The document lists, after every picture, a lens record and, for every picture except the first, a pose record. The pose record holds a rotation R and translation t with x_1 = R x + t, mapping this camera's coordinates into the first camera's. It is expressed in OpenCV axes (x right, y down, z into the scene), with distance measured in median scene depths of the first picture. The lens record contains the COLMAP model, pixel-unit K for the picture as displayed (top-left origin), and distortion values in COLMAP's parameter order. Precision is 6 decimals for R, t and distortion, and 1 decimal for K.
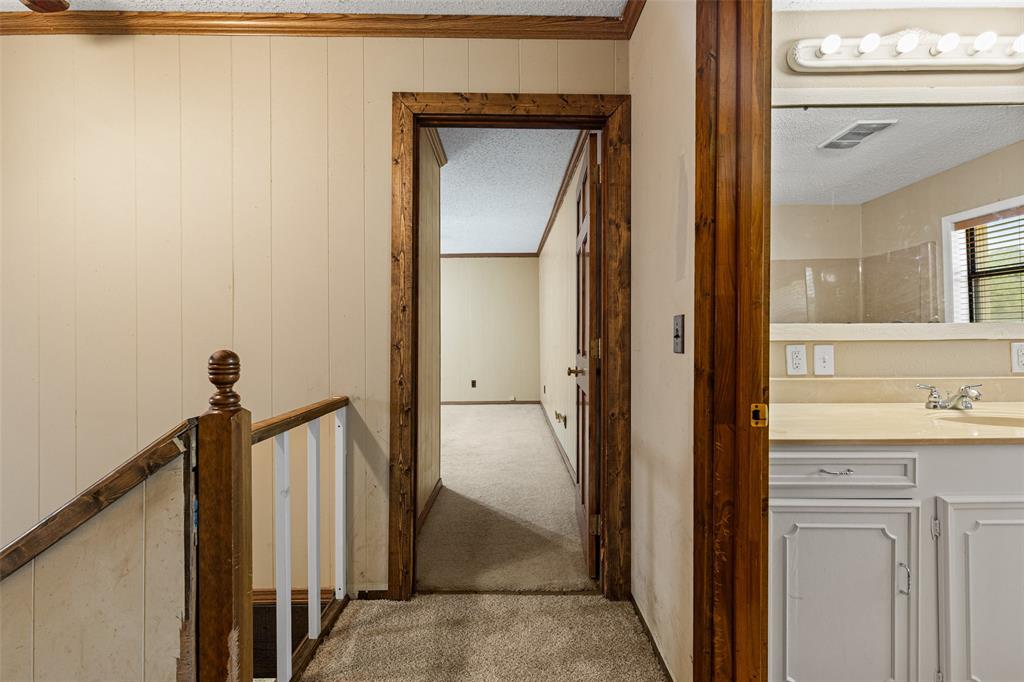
lens RADIAL K [[455.3, 0, 521.7], [0, 455.3, 331.1], [0, 0, 1]] dist [0.008739, -0.001930]
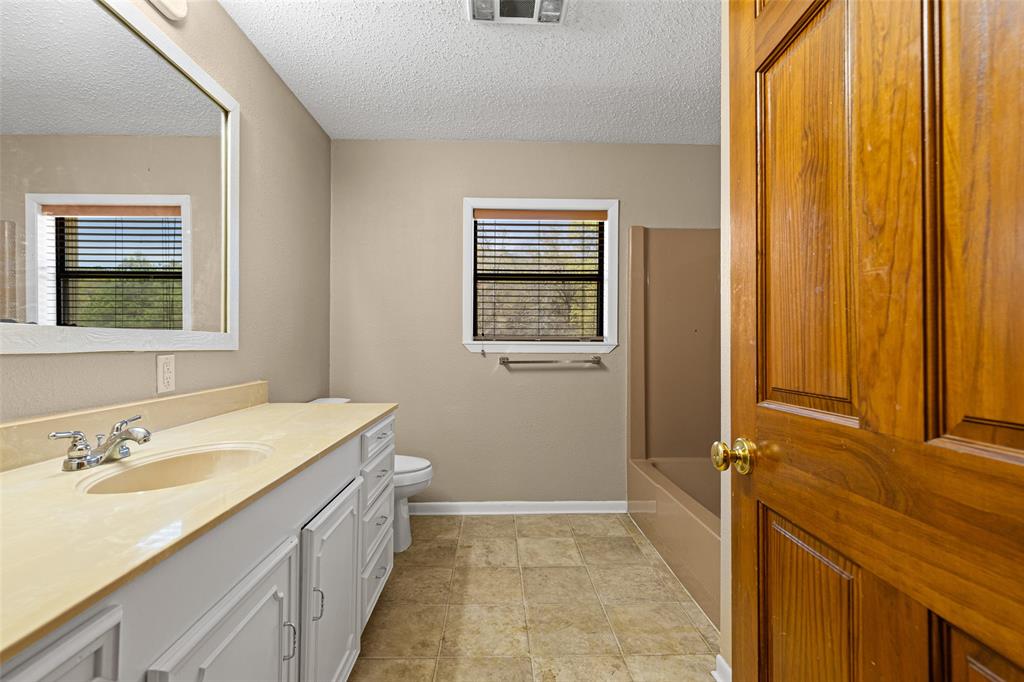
lens RADIAL K [[455.3, 0, 507.1], [0, 455.3, 338.7], [0, 0, 1]] dist [0.008739, -0.001930]
pose [[-0.026420, 0.020816, 0.999434, 0.260107], [-0.014333, 0.999673, -0.021200, 0.004566], [-0.999548, -0.014885, -0.026113, 0.417401]]
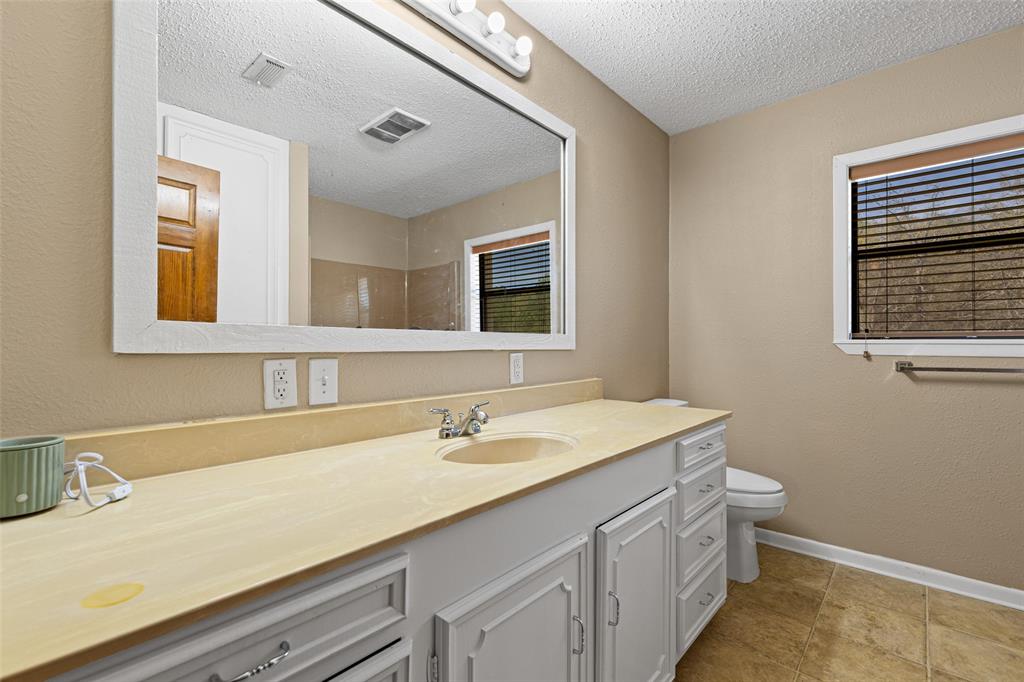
lens RADIAL K [[455.3, 0, 513.3], [0, 455.3, 338.5], [0, 0, 1]] dist [0.008739, -0.001930]
pose [[0.663101, 0.017407, 0.748328, 0.345577], [-0.013820, 0.999844, -0.011011, 0.003825], [-0.748402, -0.003041, 0.663238, 0.351930]]
